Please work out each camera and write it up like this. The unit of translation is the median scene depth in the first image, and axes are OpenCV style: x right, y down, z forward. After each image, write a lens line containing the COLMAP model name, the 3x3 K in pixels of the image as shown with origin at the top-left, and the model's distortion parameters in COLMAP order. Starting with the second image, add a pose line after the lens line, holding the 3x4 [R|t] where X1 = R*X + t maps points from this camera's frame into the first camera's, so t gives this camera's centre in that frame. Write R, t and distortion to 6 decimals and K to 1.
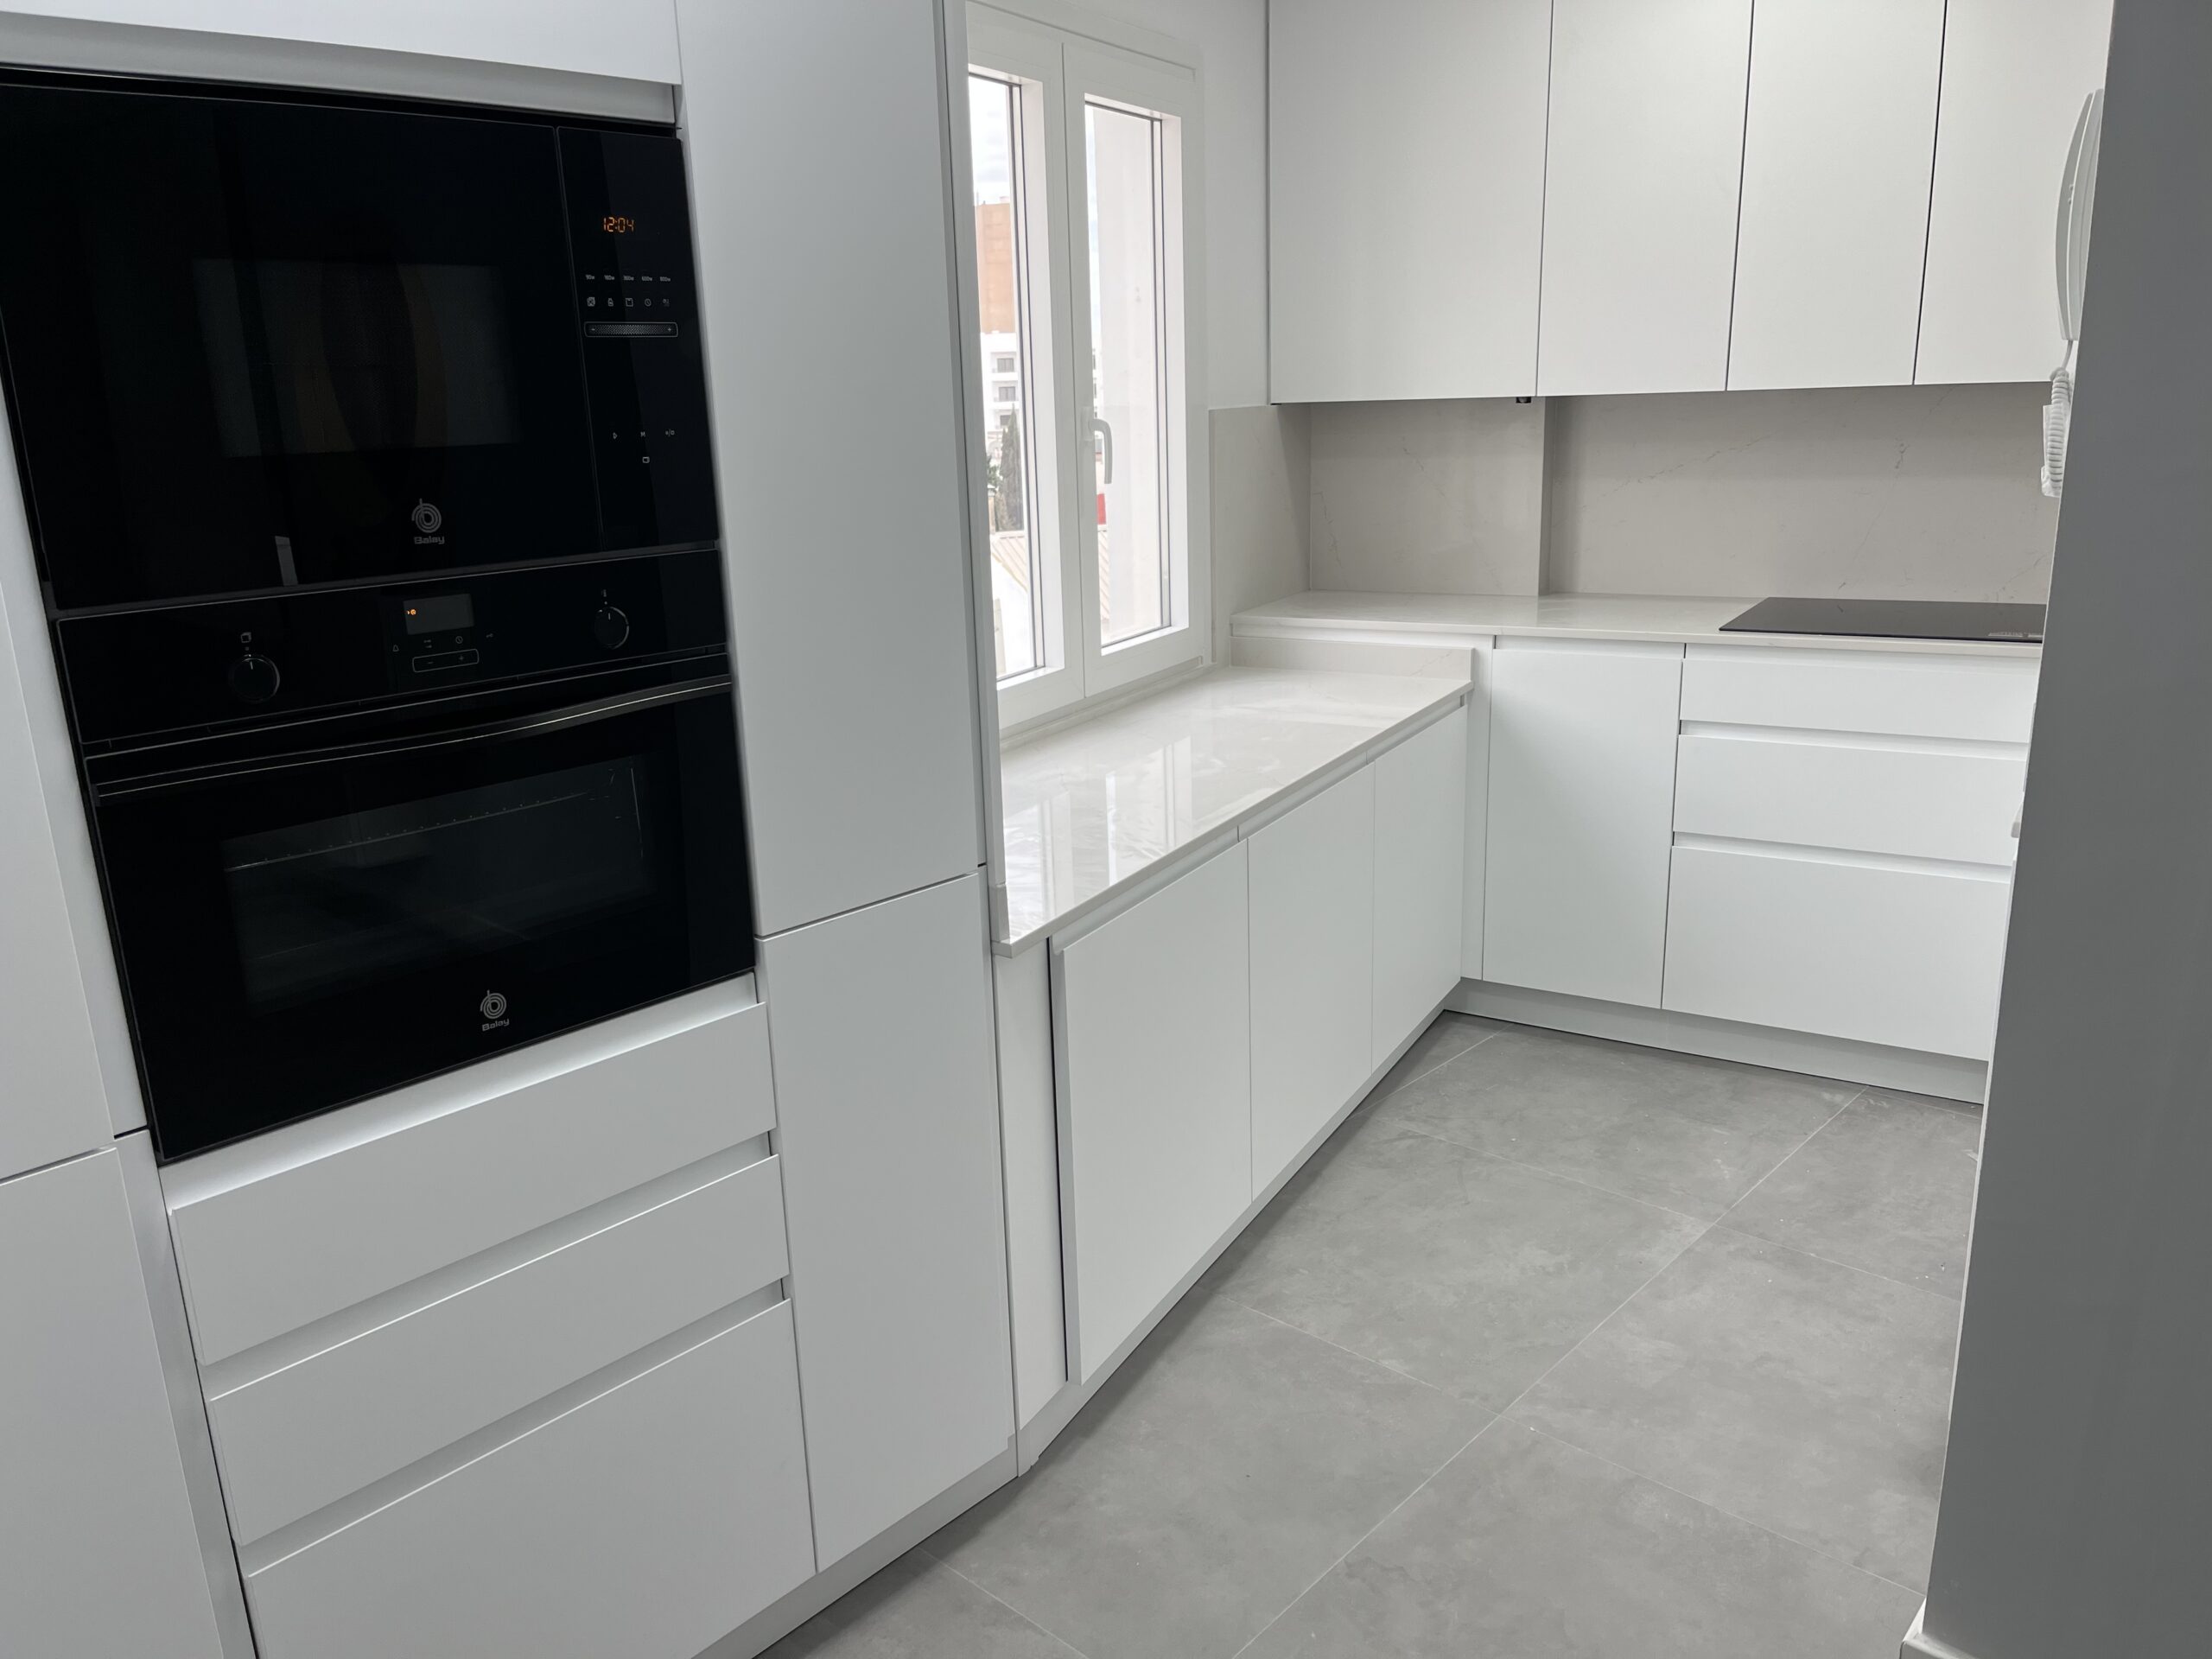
lens RADIAL K [[1670.4, 0, 1099.4], [0, 1670.4, 845.0], [0, 0, 1]] dist [0.003824, -0.000718]
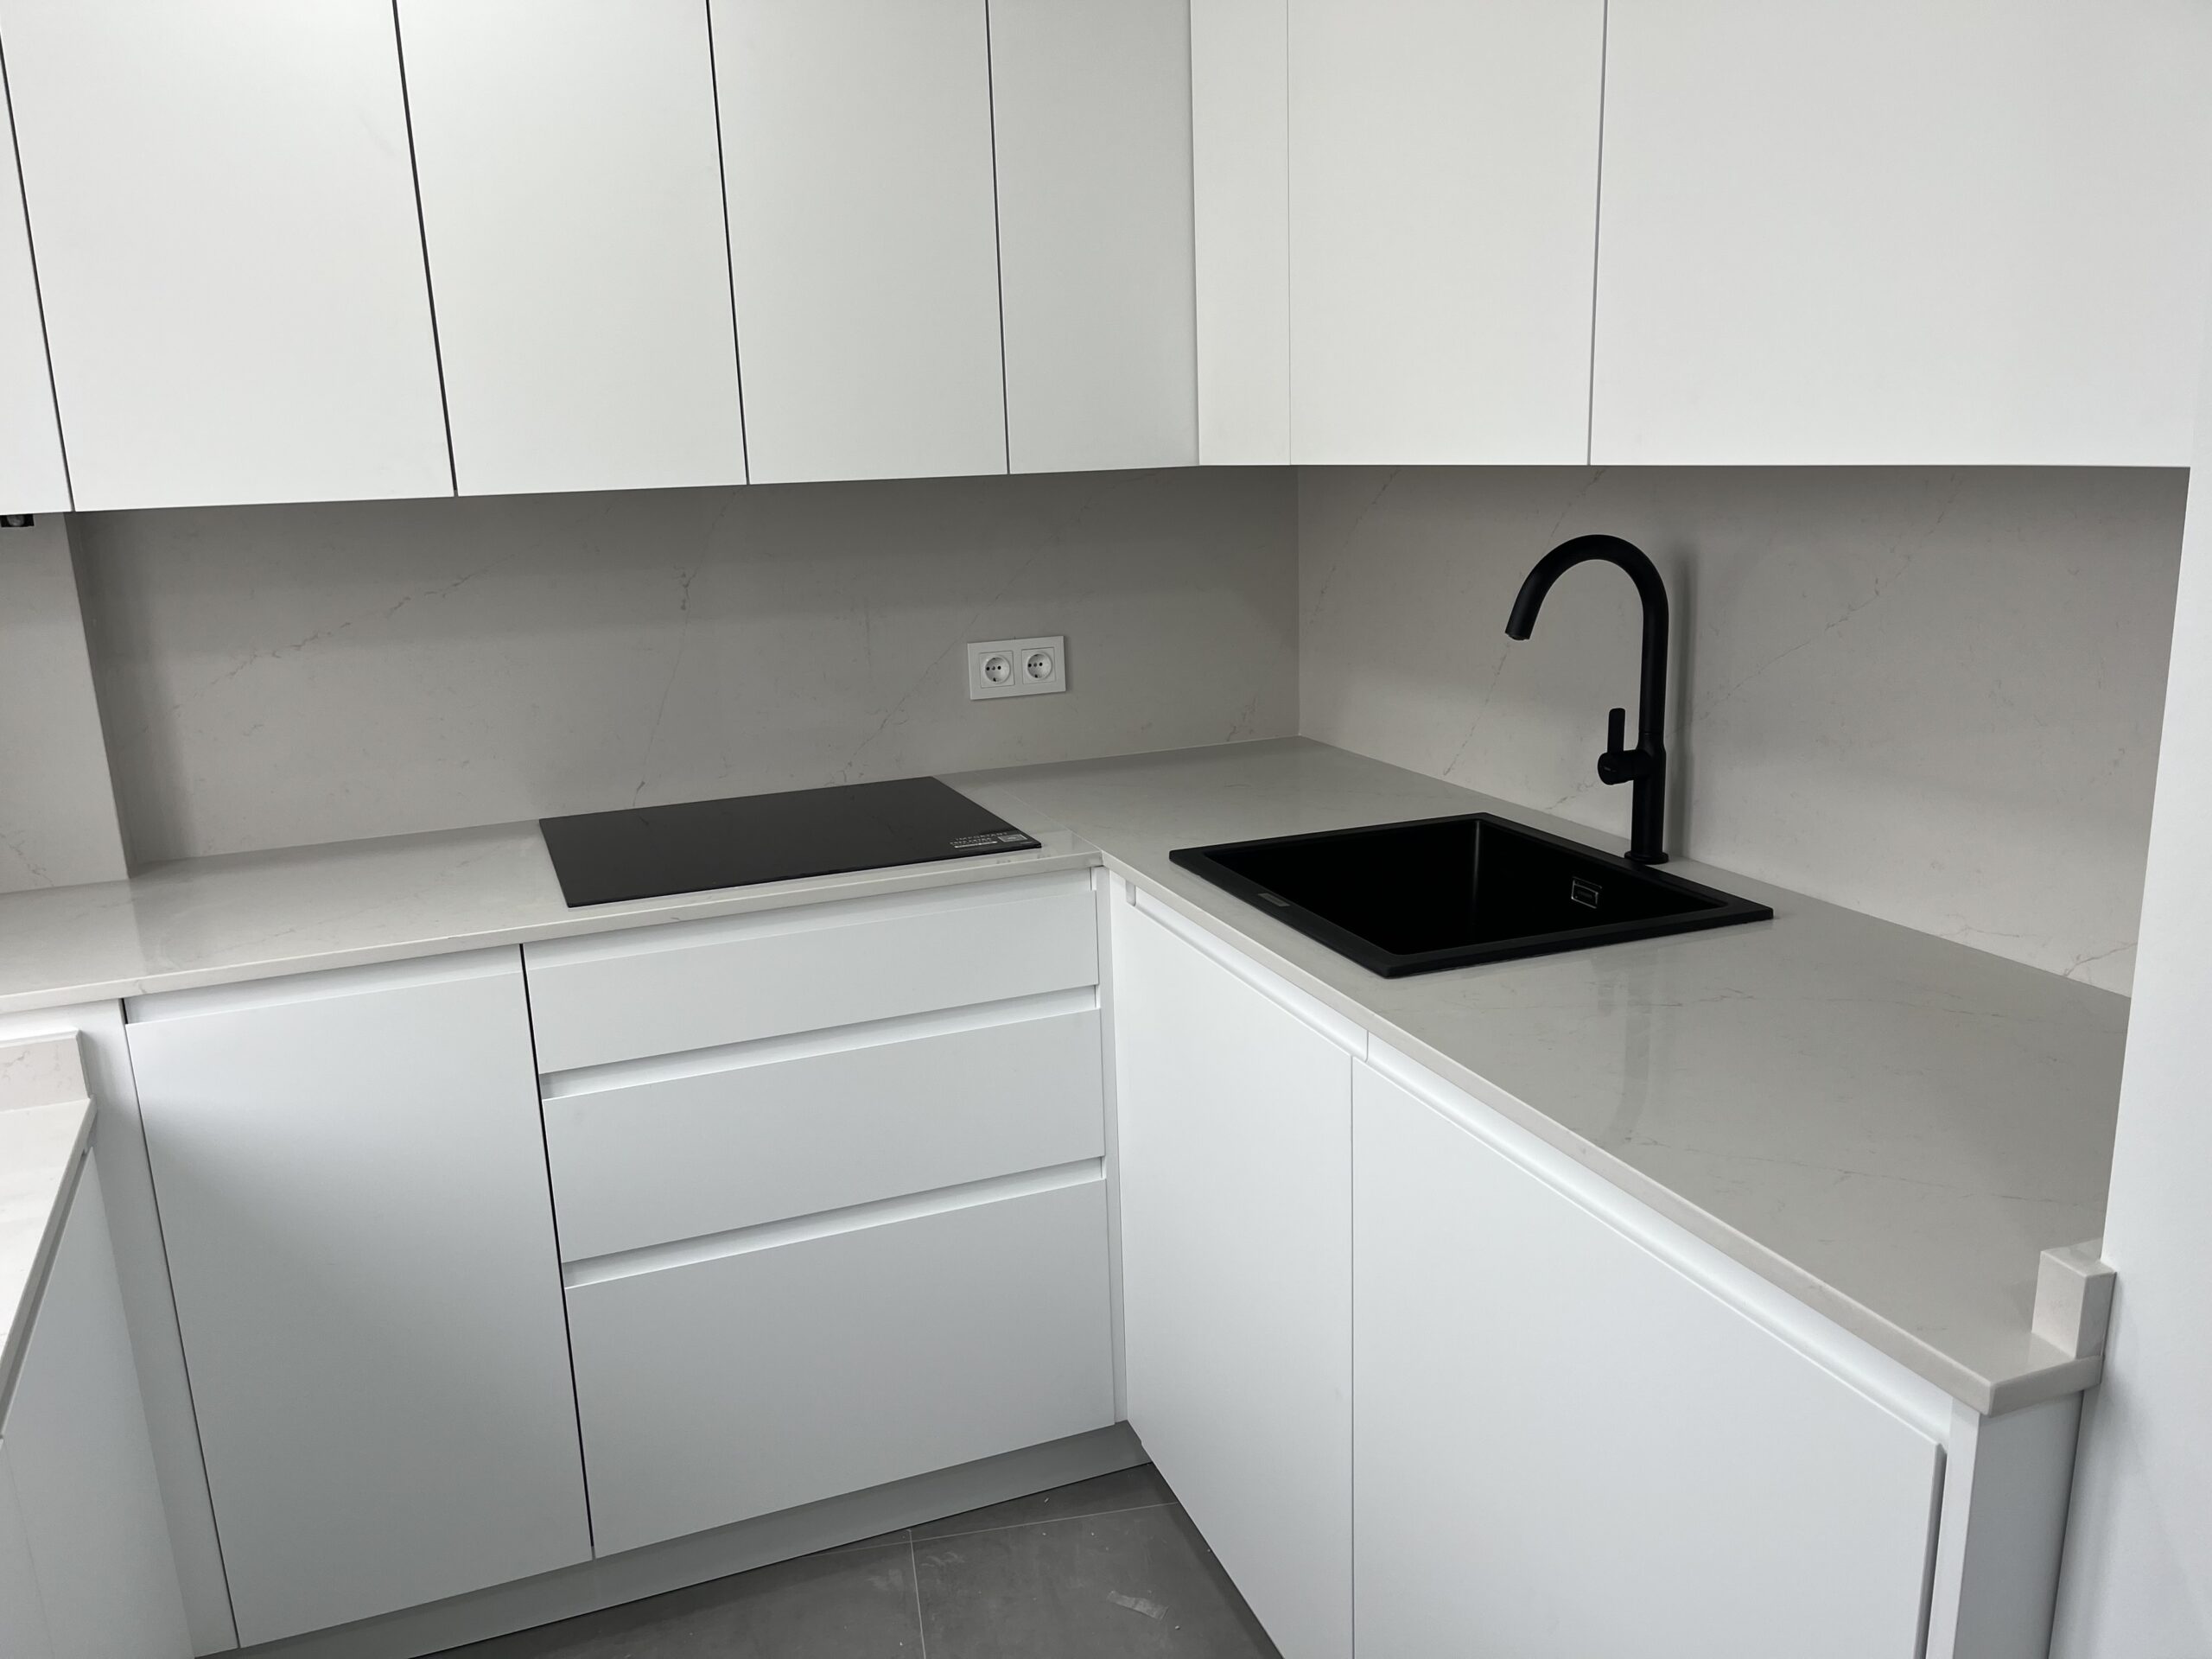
lens RADIAL K [[1670.4, 0, 1099.4], [0, 1670.4, 845.0], [0, 0, 1]] dist [0.003824, -0.000718]
pose [[0.592851, -0.171097, 0.786926, 0.030230], [0.225916, 0.973266, 0.041412, -0.124050], [-0.772974, 0.153228, 0.615656, 0.474424]]
